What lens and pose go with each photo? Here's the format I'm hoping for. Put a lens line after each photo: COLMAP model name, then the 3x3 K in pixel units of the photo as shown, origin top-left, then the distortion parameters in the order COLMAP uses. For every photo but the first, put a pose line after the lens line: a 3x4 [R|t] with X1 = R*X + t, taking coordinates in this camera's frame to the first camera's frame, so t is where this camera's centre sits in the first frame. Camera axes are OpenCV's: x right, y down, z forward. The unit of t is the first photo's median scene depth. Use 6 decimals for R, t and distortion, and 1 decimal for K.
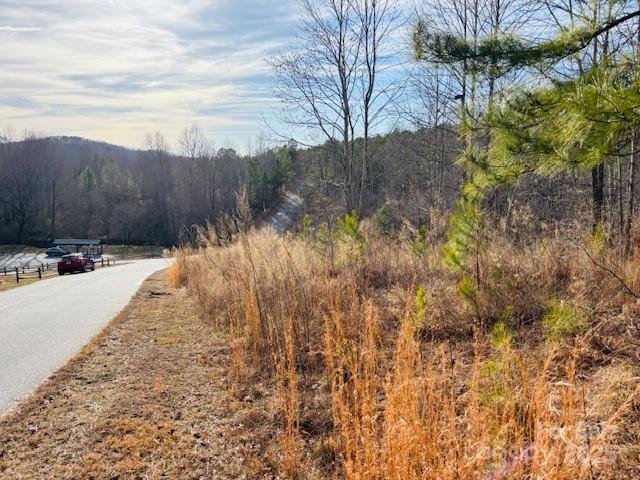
lens RADIAL K [[542.1, 0, 320.0], [0, 542.1, 240.0], [0, 0, 1]] dist [0.002515, -0.003500]
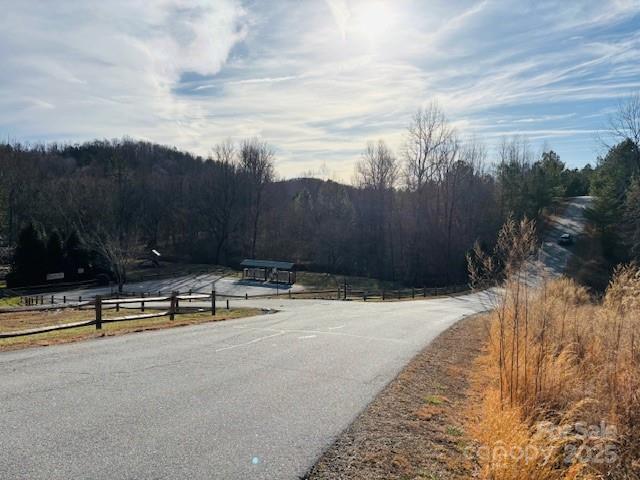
lens RADIAL K [[542.1, 0, 320.0], [0, 542.1, 240.0], [0, 0, 1]] dist [0.002515, -0.003500]
pose [[0.919880, 0.052936, -0.388612, -0.075818], [-0.079221, 0.995504, -0.051917, 0.002732], [0.384117, 0.078544, 0.919938, 0.288819]]
